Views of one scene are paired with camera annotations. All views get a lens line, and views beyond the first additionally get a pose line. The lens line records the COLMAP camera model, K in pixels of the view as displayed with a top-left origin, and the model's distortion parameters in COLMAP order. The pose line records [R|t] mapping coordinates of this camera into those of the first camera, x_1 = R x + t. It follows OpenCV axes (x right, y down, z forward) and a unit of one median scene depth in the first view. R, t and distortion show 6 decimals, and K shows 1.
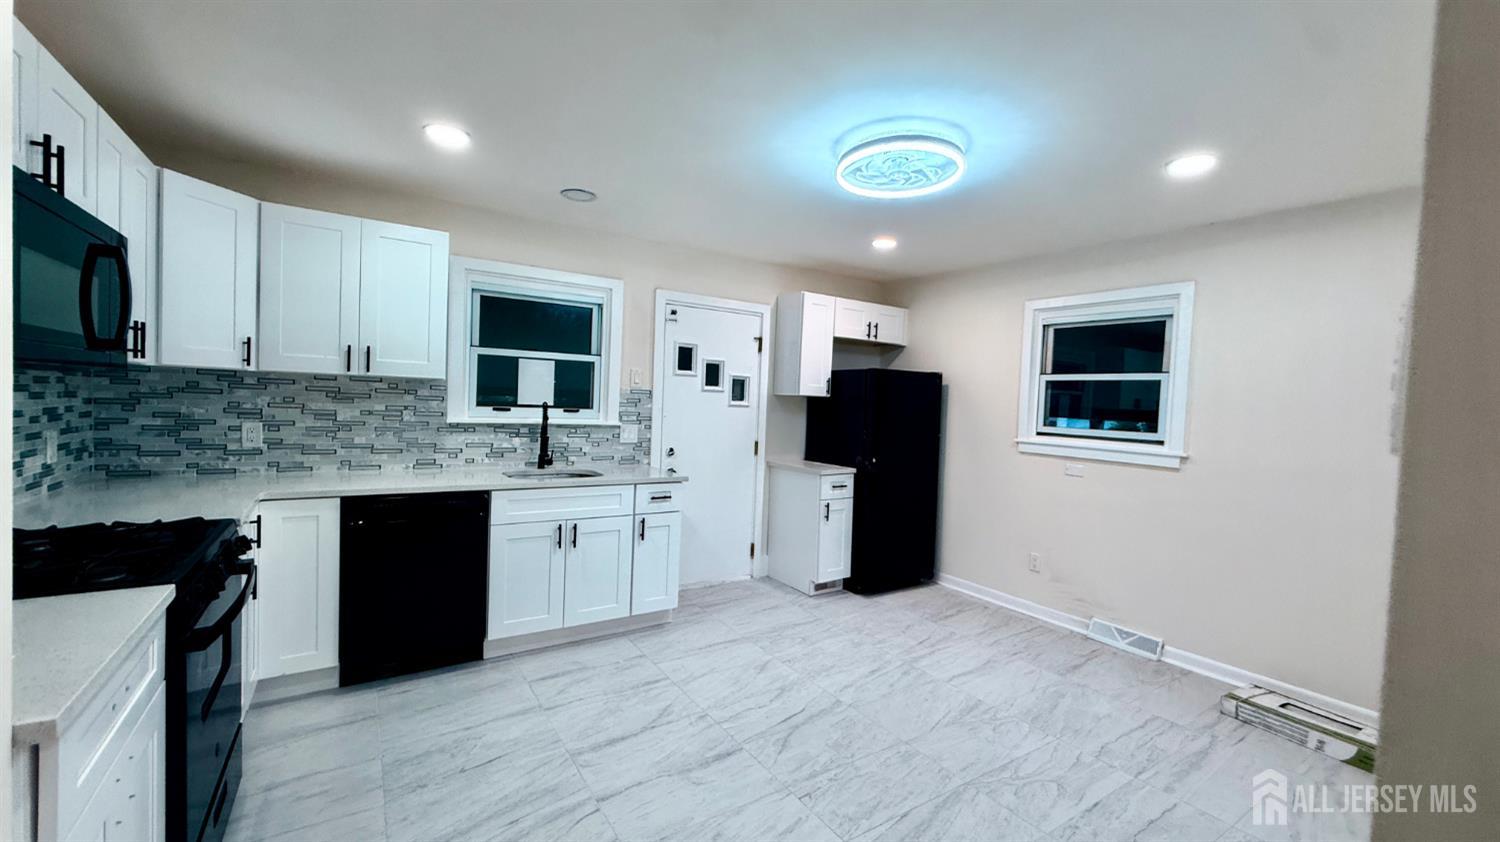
lens RADIAL K [[603.7, 0, 745.7], [0, 603.7, 420.1], [0, 0, 1]] dist [-0.001270, 0.000835]
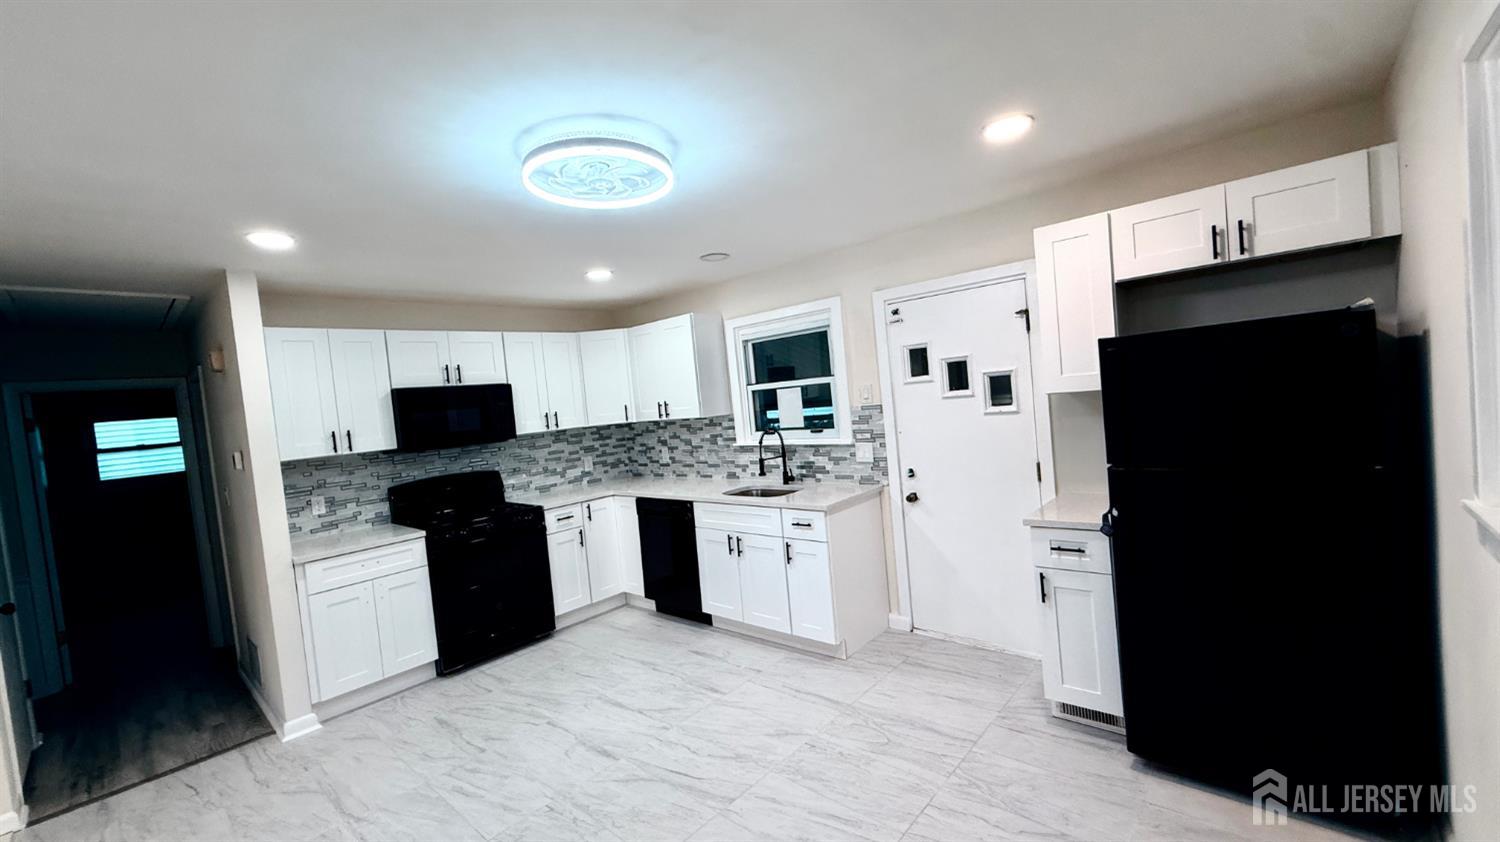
lens RADIAL K [[603.7, 0, 750.2], [0, 603.7, 421.1], [0, 0, 1]] dist [-0.001270, 0.000835]
pose [[0.242430, -0.021370, -0.969934, 0.826147], [0.071330, 0.997444, -0.004148, -0.042775], [0.967543, -0.068180, 0.243334, 0.722754]]
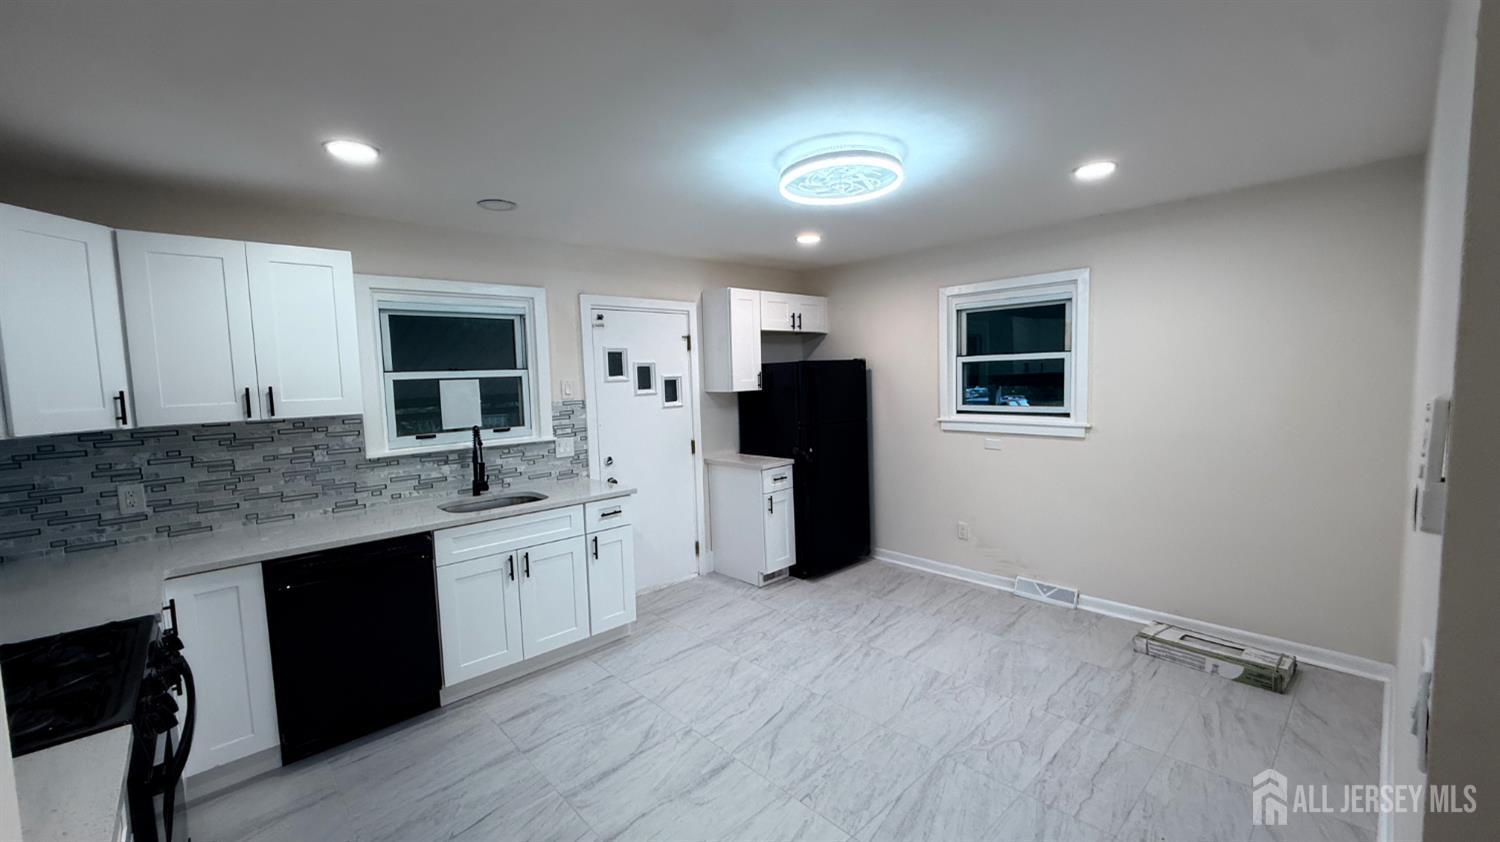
lens RADIAL K [[603.7, 0, 746.2], [0, 603.7, 421.0], [0, 0, 1]] dist [-0.001270, 0.000835]
pose [[0.983180, -0.084250, 0.162046, -0.074356], [0.076958, 0.995741, 0.050769, -0.055589], [-0.165633, -0.037444, 0.985476, 0.006716]]
